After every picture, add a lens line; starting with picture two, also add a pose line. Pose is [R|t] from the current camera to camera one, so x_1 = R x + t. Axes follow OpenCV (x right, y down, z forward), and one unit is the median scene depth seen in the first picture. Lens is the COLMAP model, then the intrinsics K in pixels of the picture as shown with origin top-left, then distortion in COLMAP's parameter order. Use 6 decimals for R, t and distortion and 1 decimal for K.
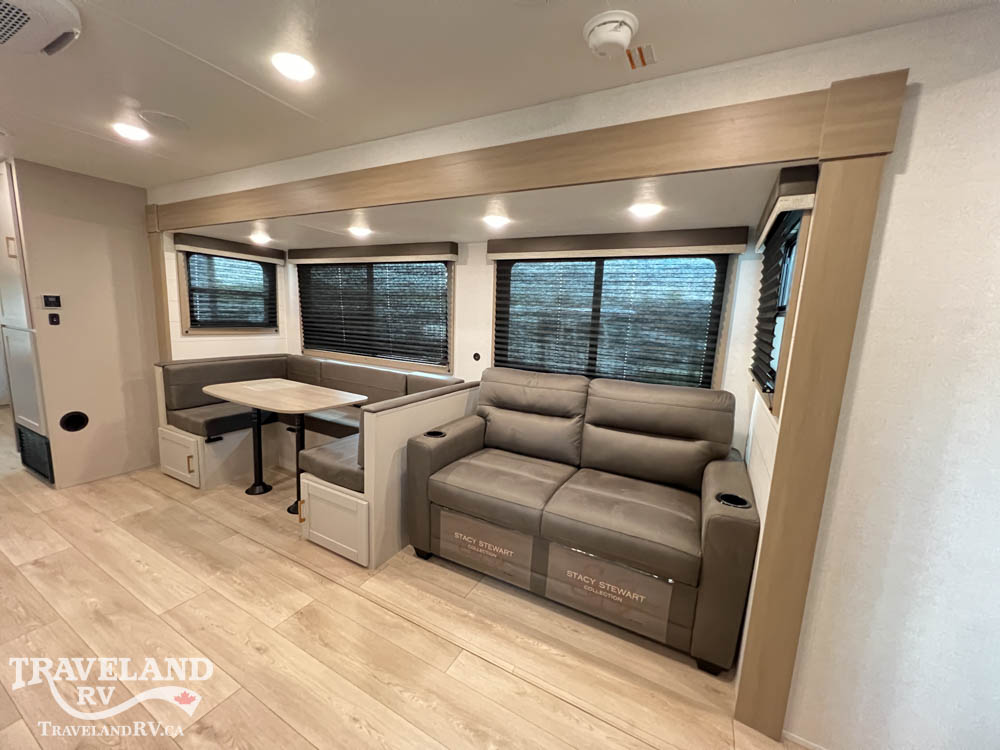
lens RADIAL K [[398.9, 0, 498.2], [0, 398.9, 373.3], [0, 0, 1]] dist [-0.001213, 0.000953]
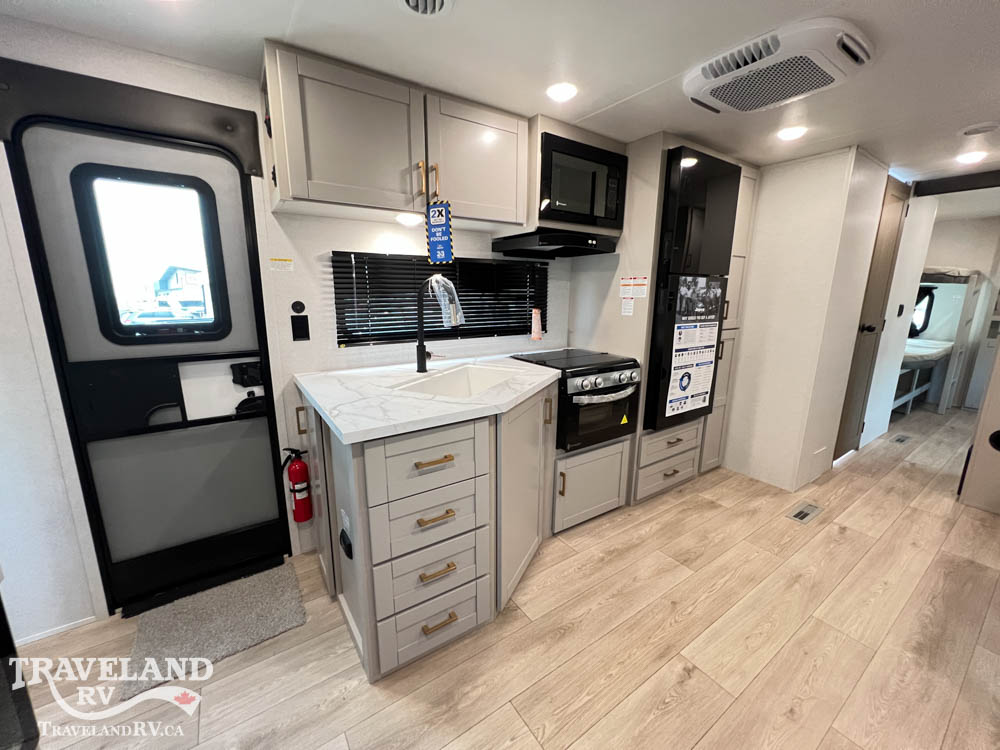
lens RADIAL K [[398.9, 0, 498.1], [0, 398.9, 373.4], [0, 0, 1]] dist [-0.001213, 0.000953]
pose [[-0.455138, 0.131632, -0.880637, 0.196324], [-0.163080, 0.959961, 0.227773, -0.041207], [0.875360, 0.247282, -0.415448, 0.410963]]
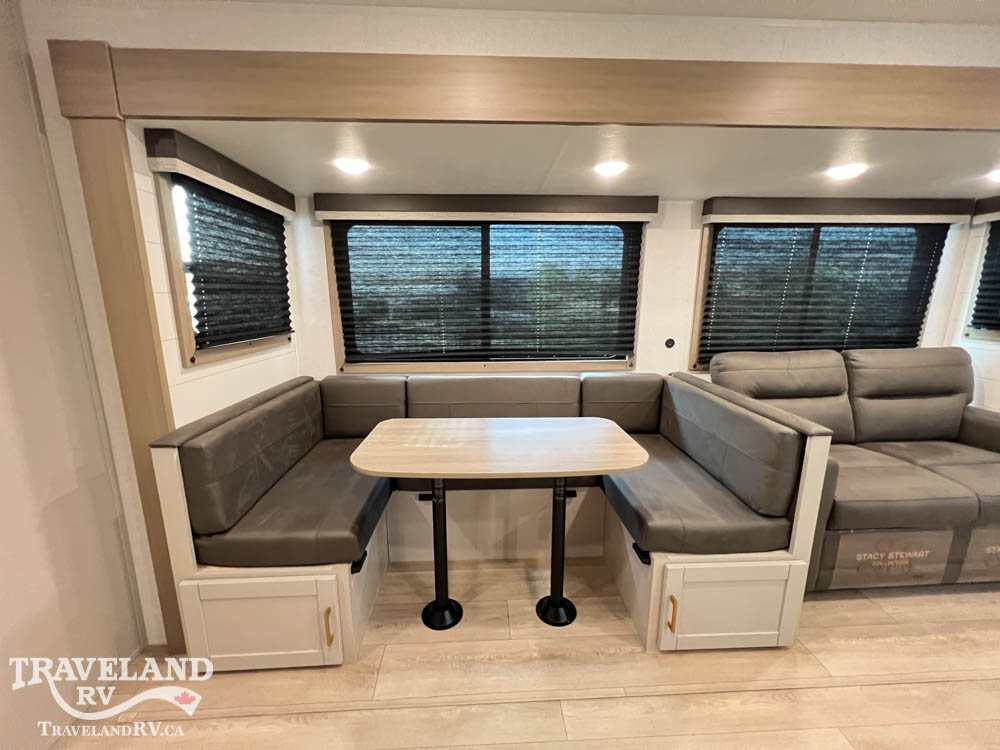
lens RADIAL K [[398.9, 0, 497.7], [0, 398.9, 373.5], [0, 0, 1]] dist [-0.001213, 0.000953]
pose [[0.856123, -0.146729, 0.495504, -0.898239], [0.120710, 0.989099, 0.084331, -0.107089], [-0.502477, -0.012386, 0.864502, 0.542924]]
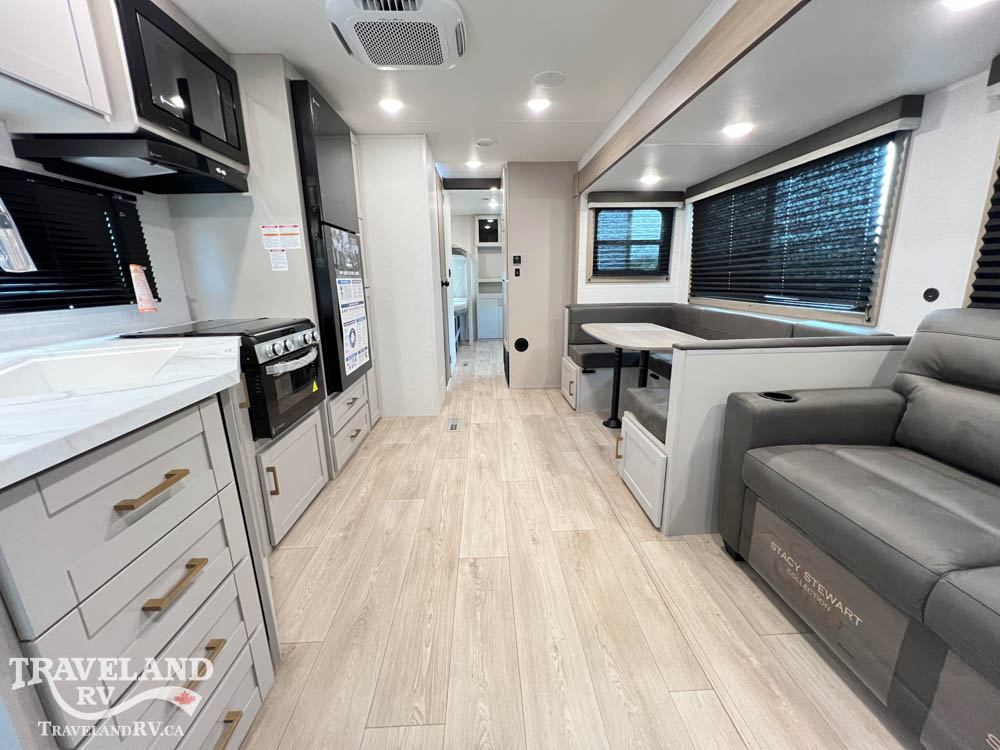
lens RADIAL K [[398.9, 0, 498.2], [0, 398.9, 373.1], [0, 0, 1]] dist [-0.001213, 0.000953]
pose [[0.511064, 0.148404, -0.846634, 0.149859], [-0.088756, 0.988829, 0.119752, 0.064644], [0.854948, 0.013943, 0.518527, 0.206342]]
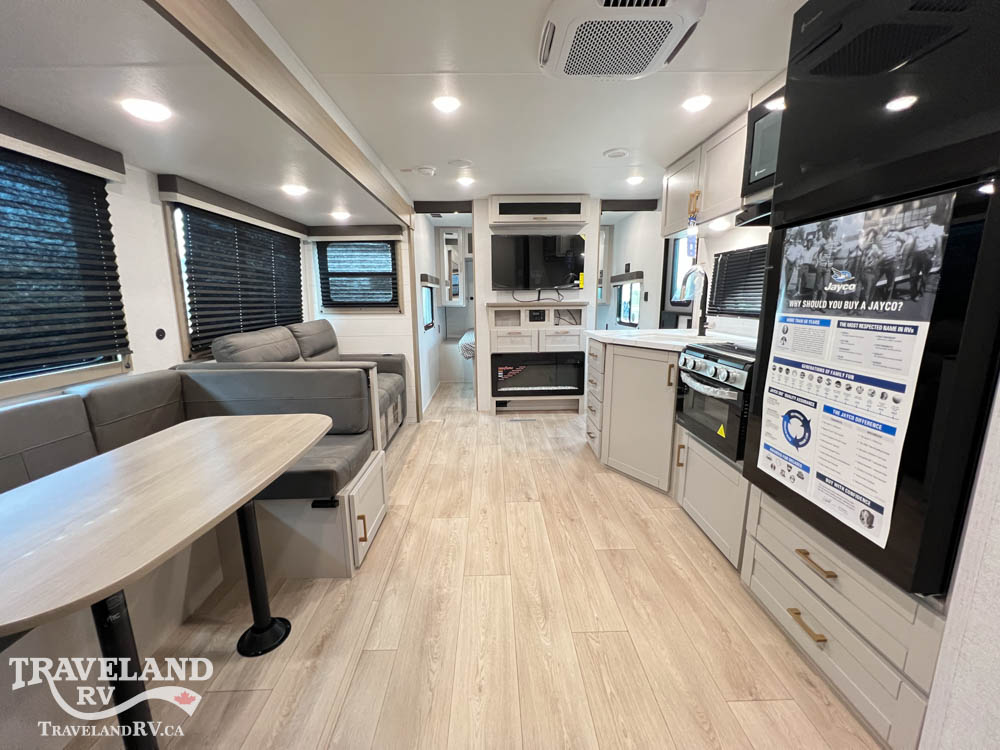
lens RADIAL K [[398.9, 0, 499.0], [0, 398.9, 373.1], [0, 0, 1]] dist [-0.001213, 0.000953]
pose [[-0.497987, -0.204227, 0.842793, -1.118433], [0.116769, 0.947230, 0.298531, -0.135741], [-0.859287, 0.247076, -0.447861, 0.950142]]
